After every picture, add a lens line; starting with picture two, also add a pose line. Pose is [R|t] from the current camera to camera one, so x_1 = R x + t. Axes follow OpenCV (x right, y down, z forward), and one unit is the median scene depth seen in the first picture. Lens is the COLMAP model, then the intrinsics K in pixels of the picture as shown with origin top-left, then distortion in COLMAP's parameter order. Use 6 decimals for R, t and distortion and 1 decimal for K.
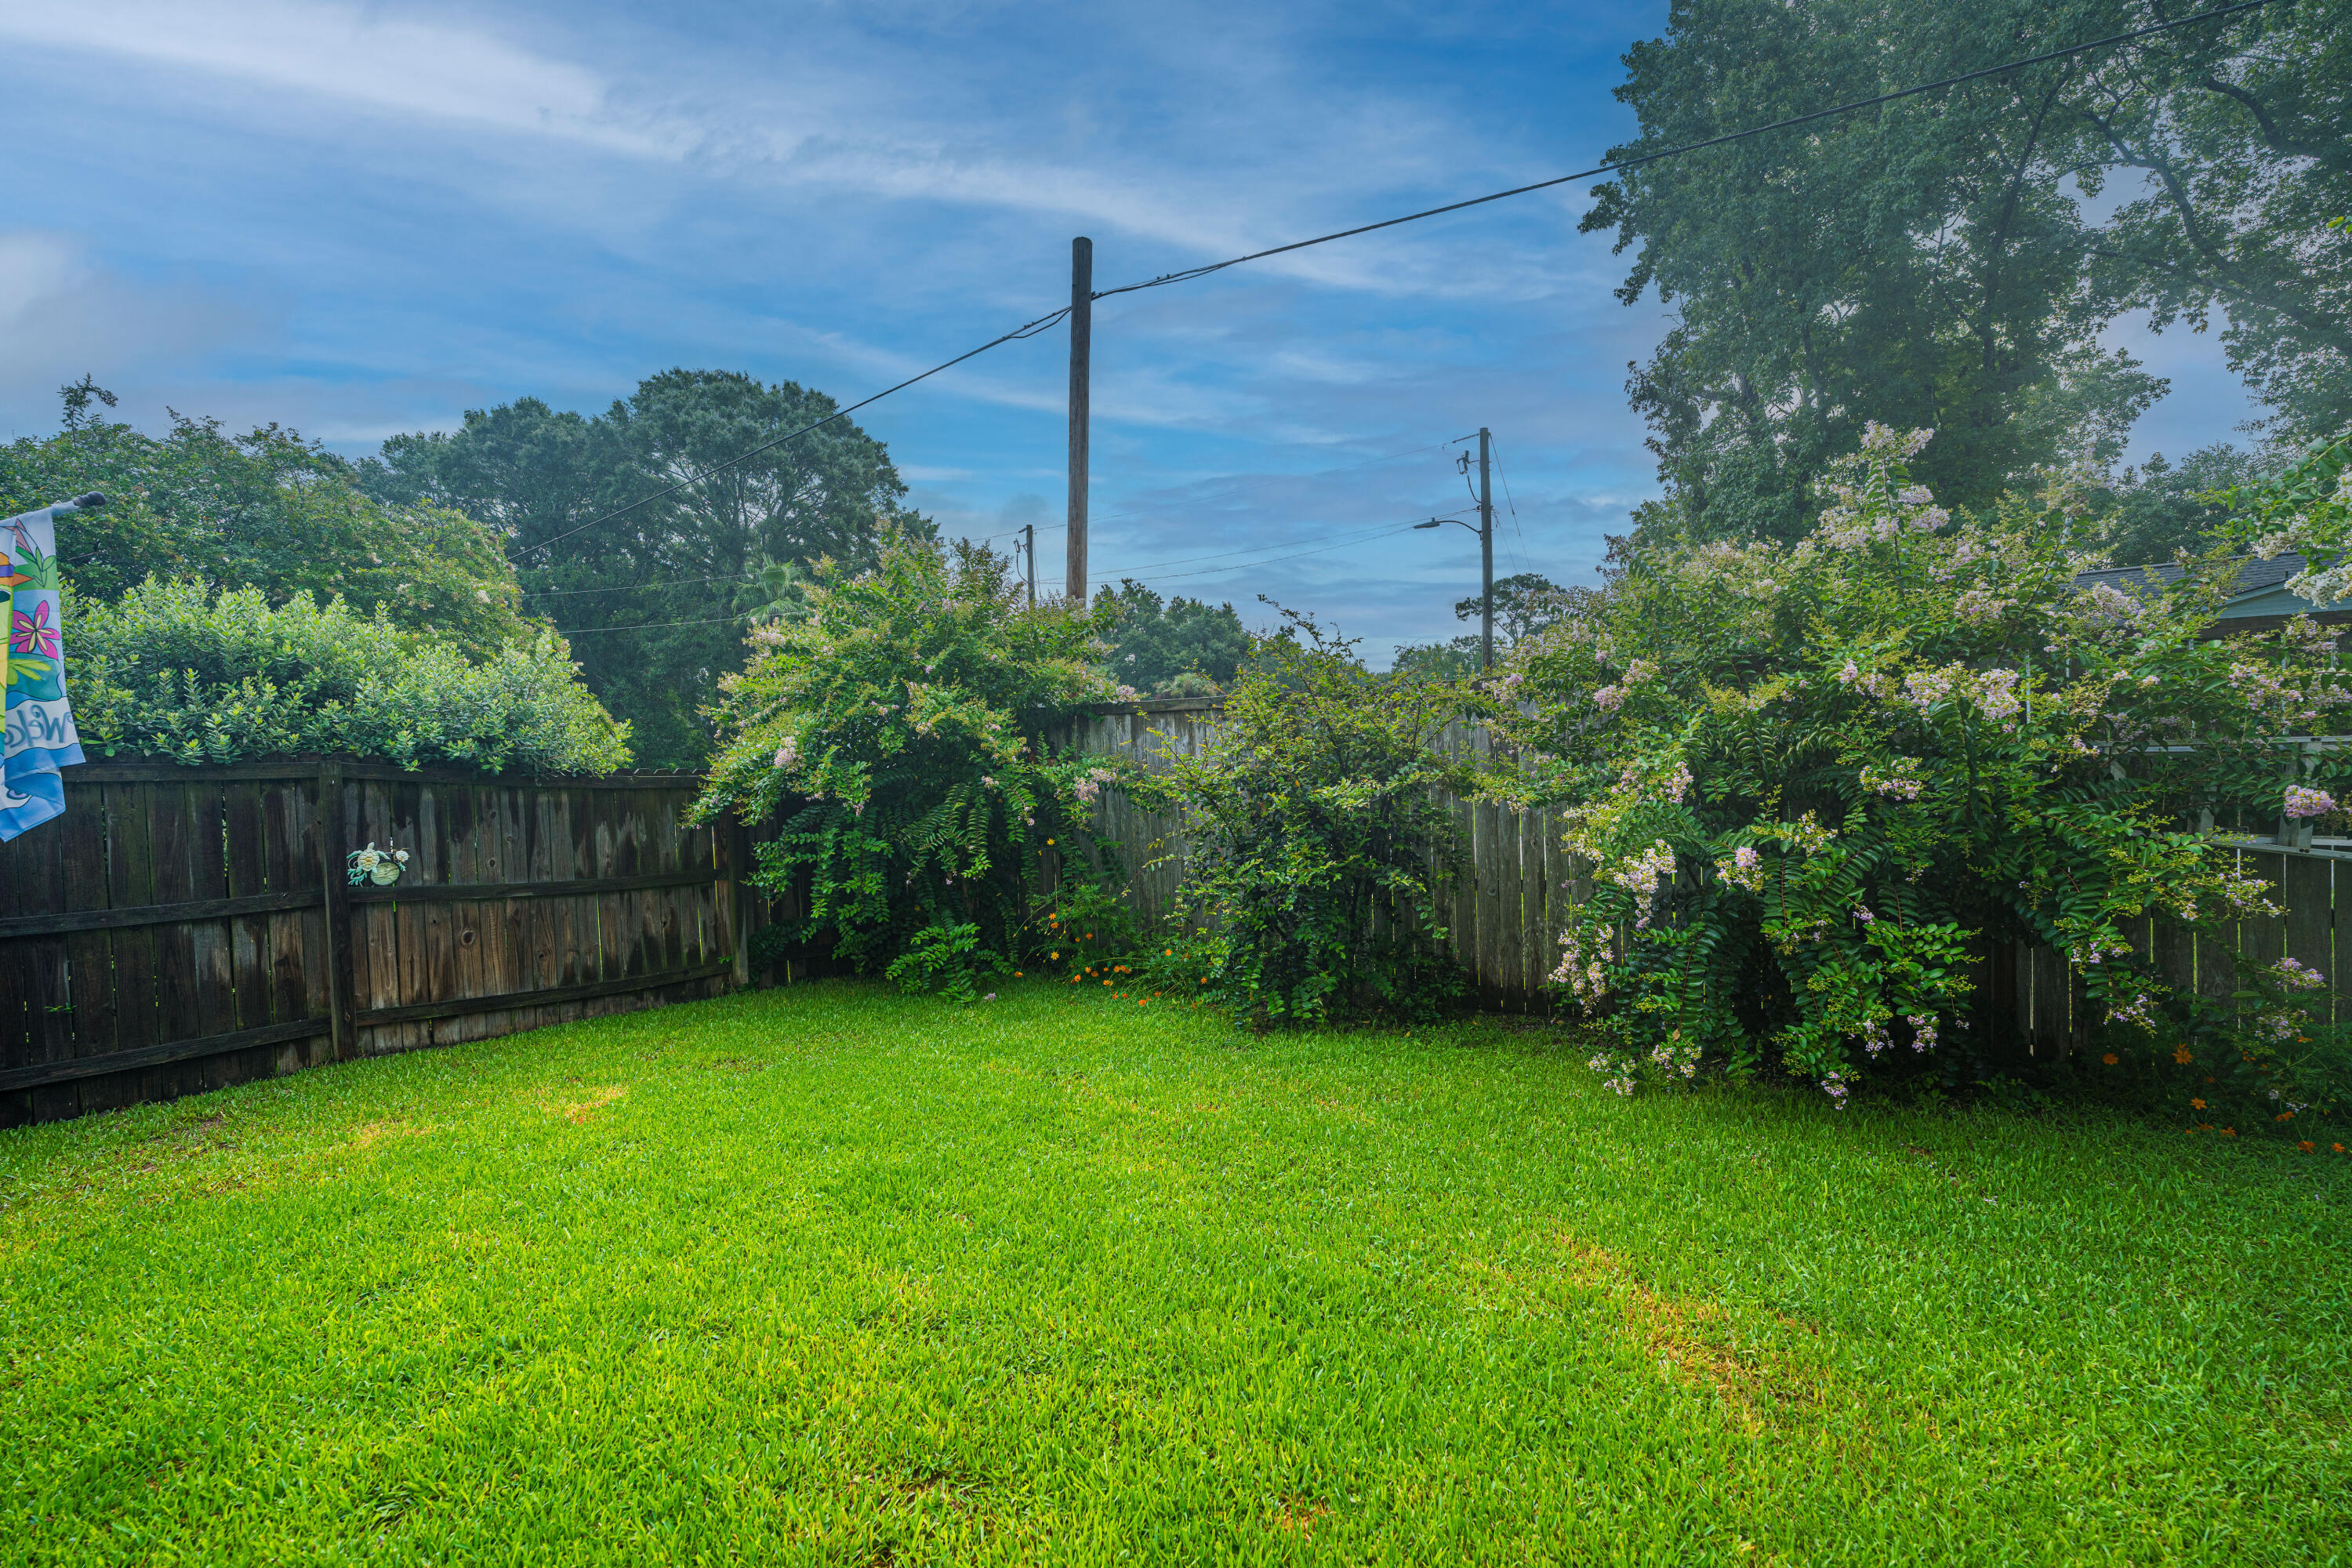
lens RADIAL K [[924.2, 0, 1141.5], [0, 924.2, 779.2], [0, 0, 1]] dist [0.000940, 0.000121]
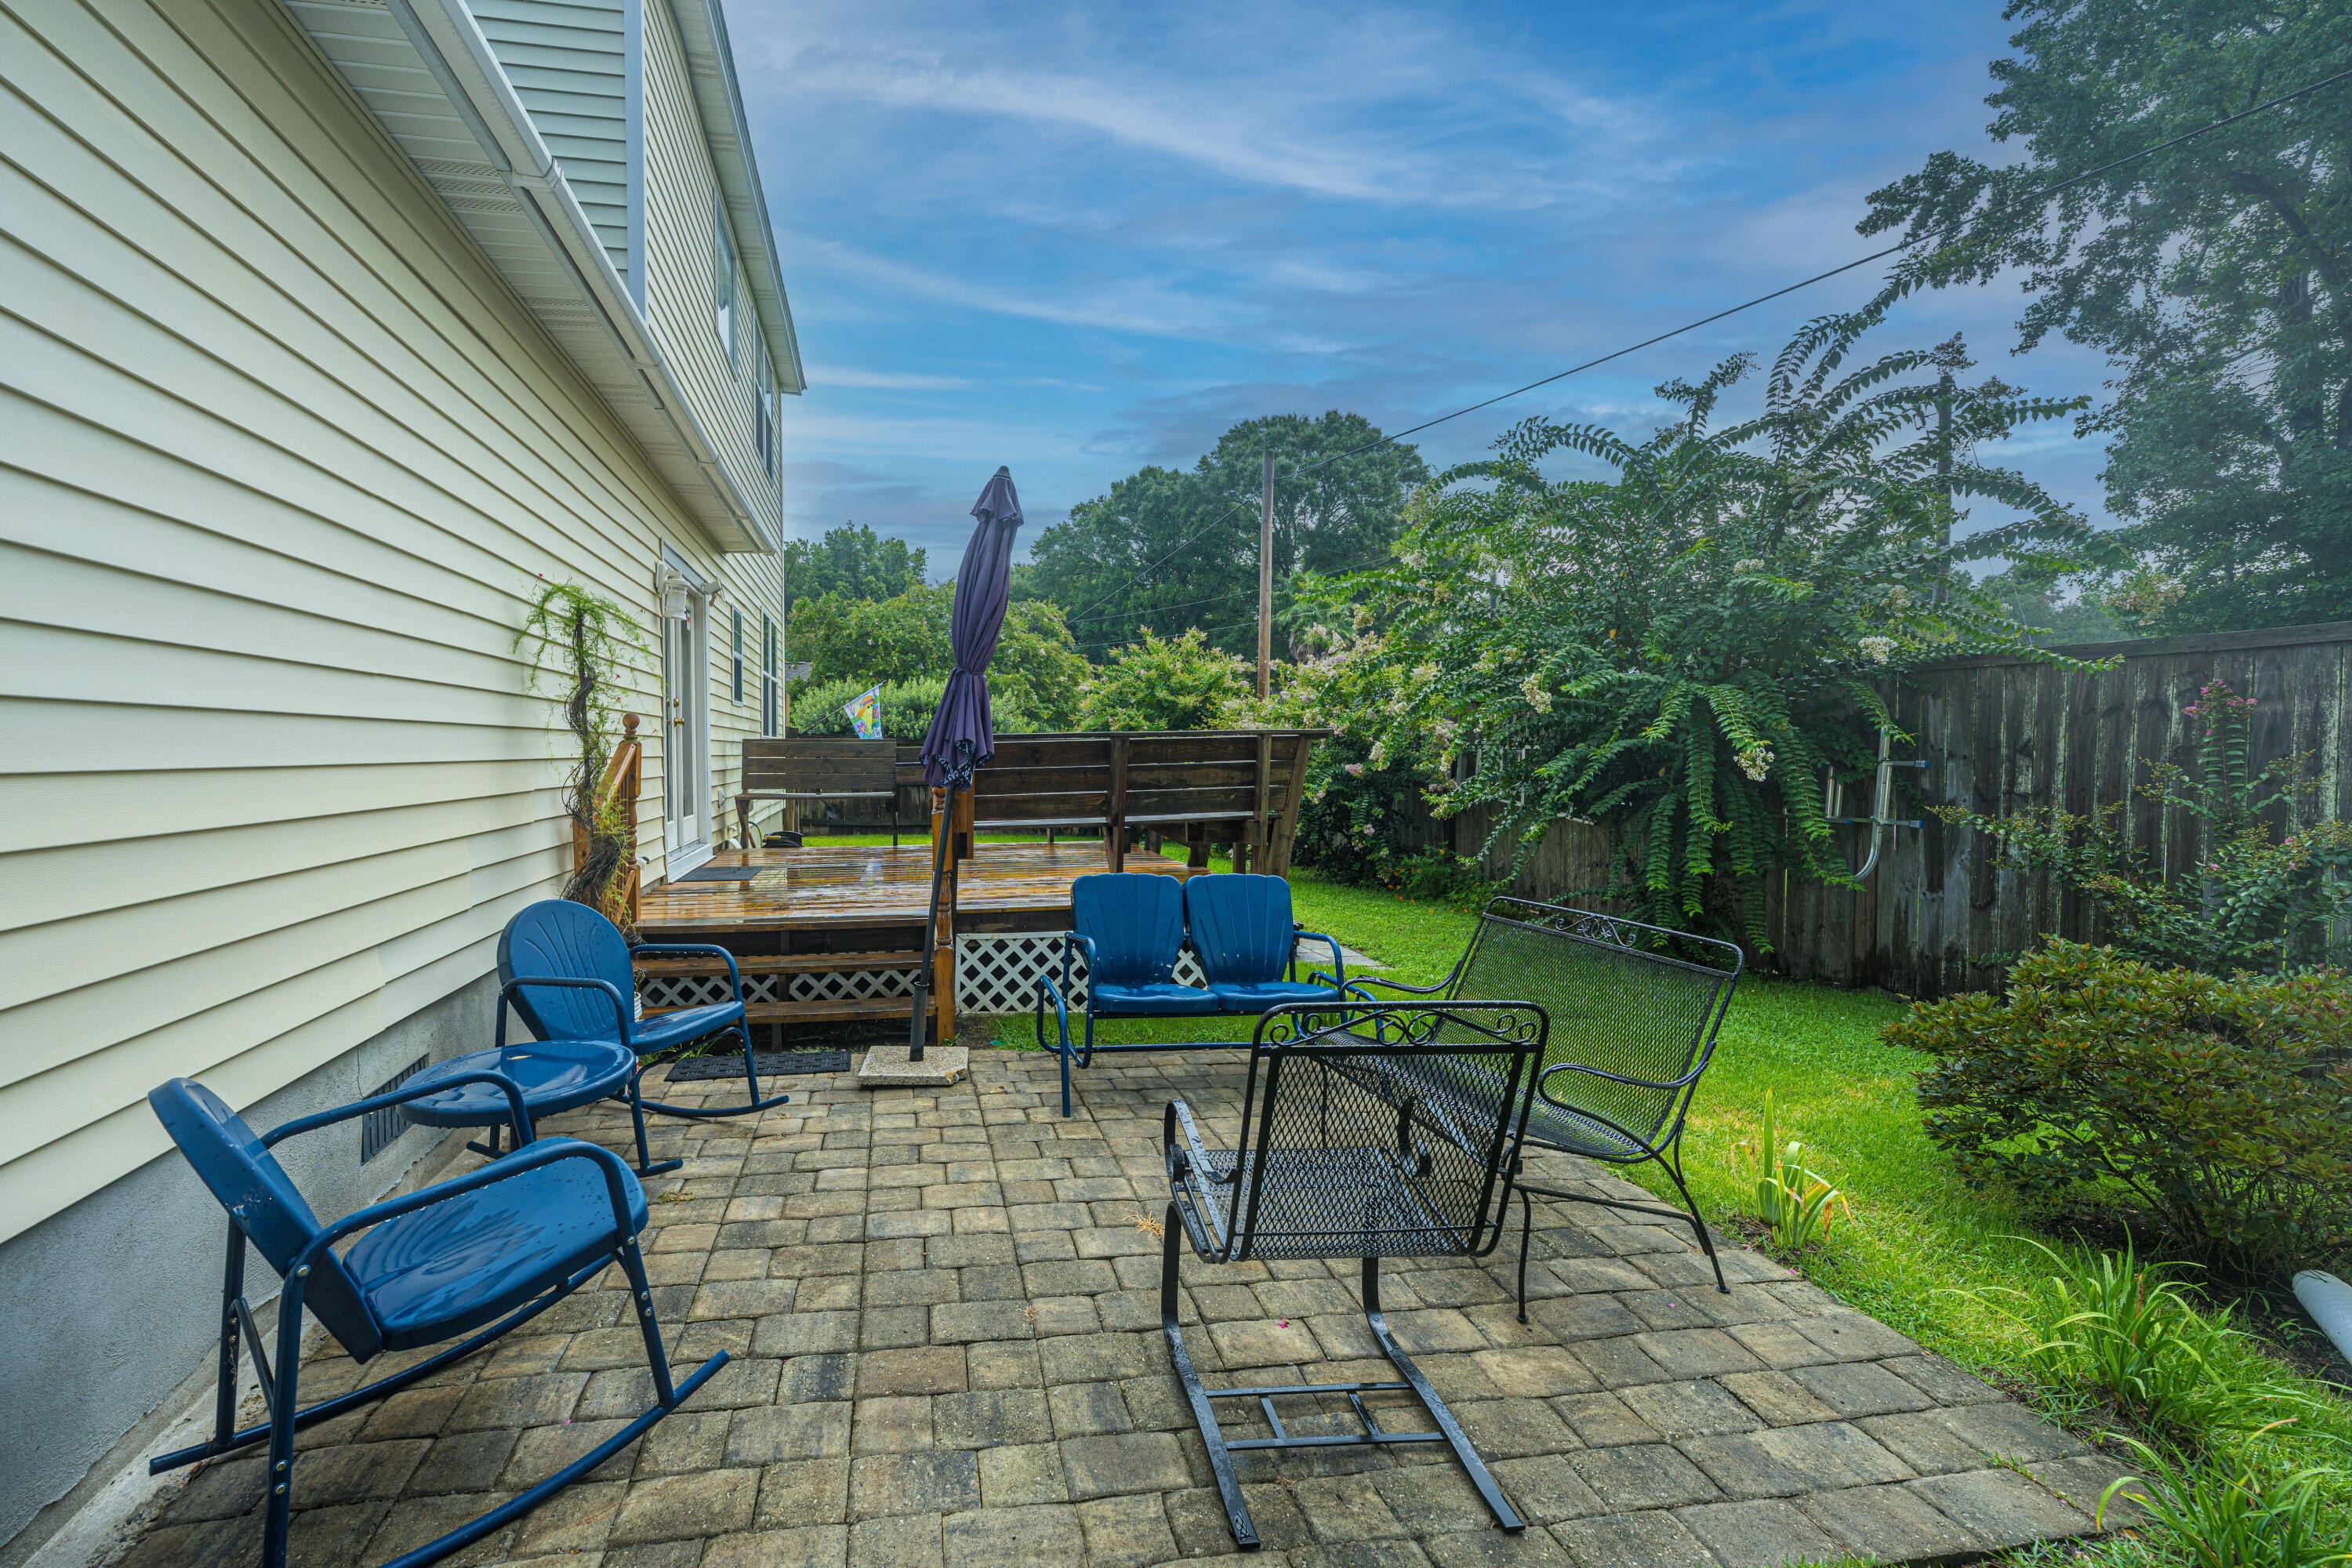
lens RADIAL K [[945.8, 0, 1099.5], [0, 945.8, 769.9], [0, 0, 1]] dist [0.000129, 0.000192]
pose [[0.771448, 0.039130, -0.635088, 0.776616], [-0.023178, 0.999173, 0.033408, -0.016026], [0.635870, -0.011052, 0.771717, -0.562074]]
